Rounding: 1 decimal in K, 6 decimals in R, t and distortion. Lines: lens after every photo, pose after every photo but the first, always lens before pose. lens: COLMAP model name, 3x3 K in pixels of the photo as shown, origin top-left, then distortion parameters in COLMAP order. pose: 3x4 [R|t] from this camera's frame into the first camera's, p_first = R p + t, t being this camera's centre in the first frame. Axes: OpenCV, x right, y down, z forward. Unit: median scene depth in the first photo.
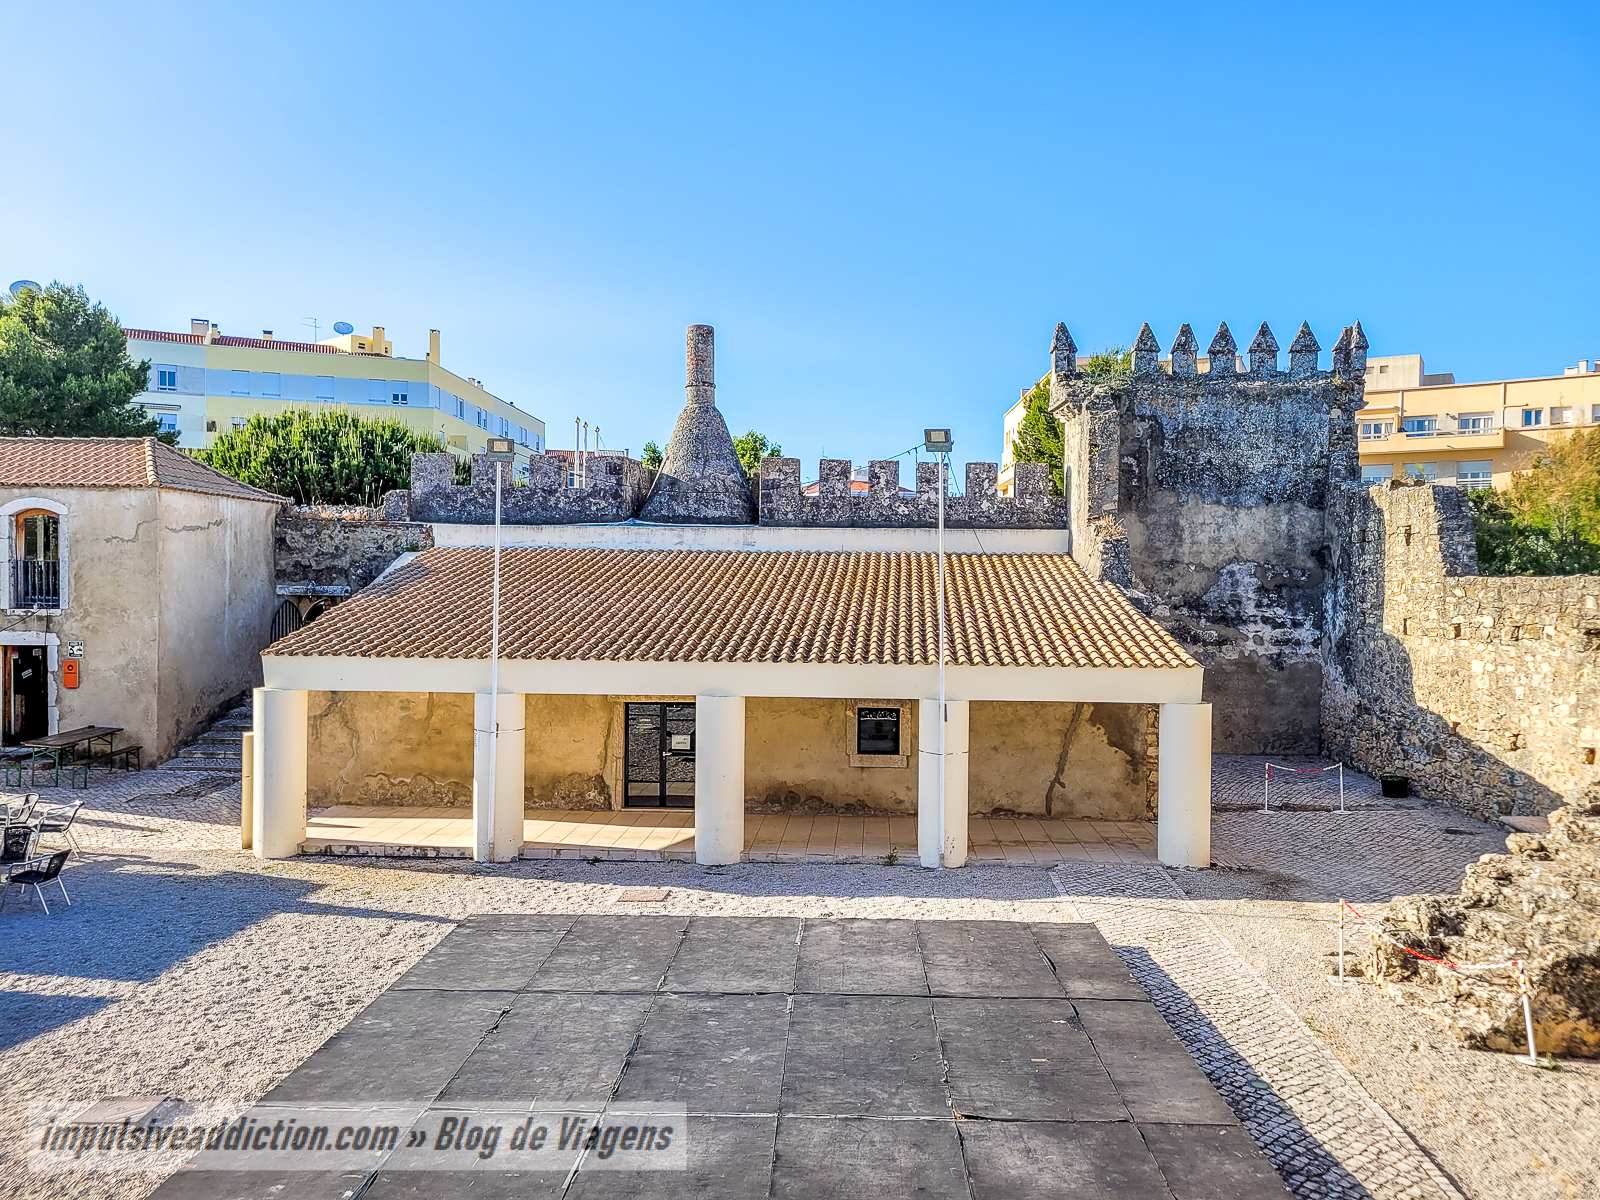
lens RADIAL K [[1206.2, 0, 798.2], [0, 1206.2, 606.0], [0, 0, 1]] dist [0.051258, -0.034014]
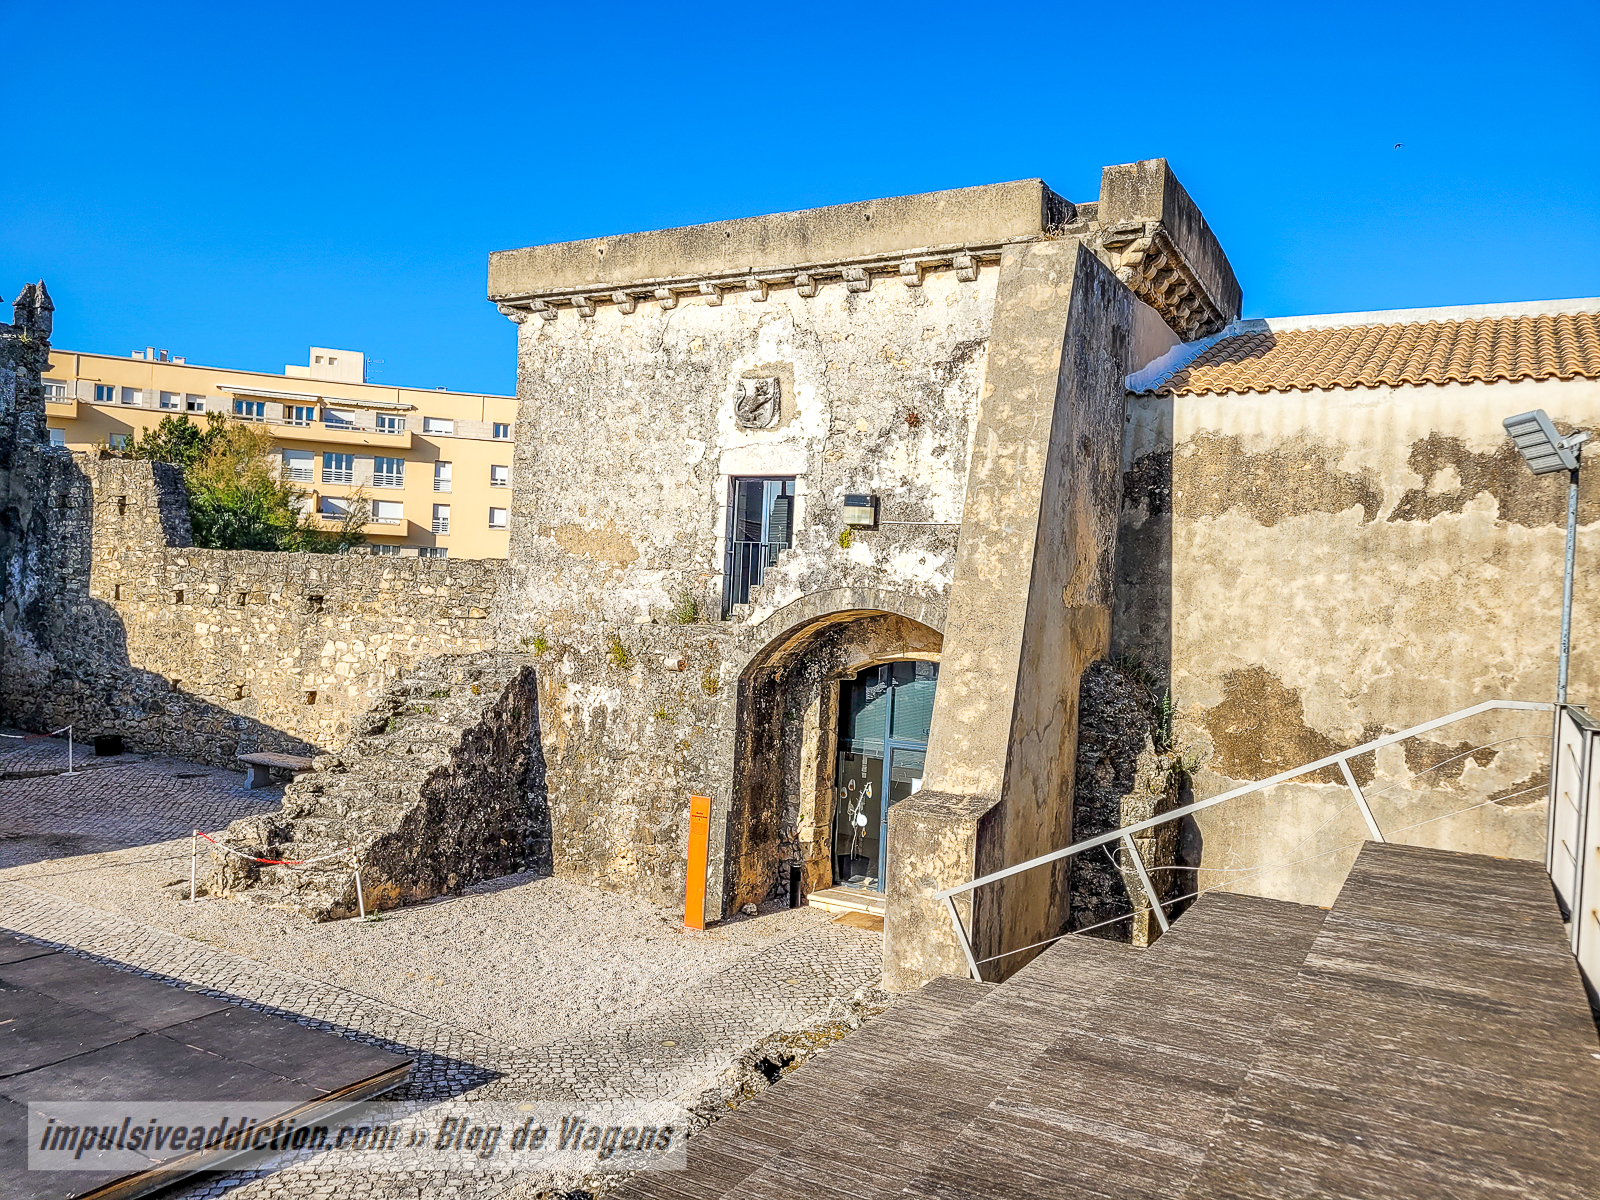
lens RADIAL K [[1206.2, 0, 801.2], [0, 1206.2, 613.4], [0, 0, 1]] dist [0.051258, -0.034014]
pose [[0.465963, 0.001160, 0.884803, -0.189206], [-0.027403, 0.999538, 0.013120, 0.006244], [-0.884380, -0.030360, 0.465780, -0.010664]]
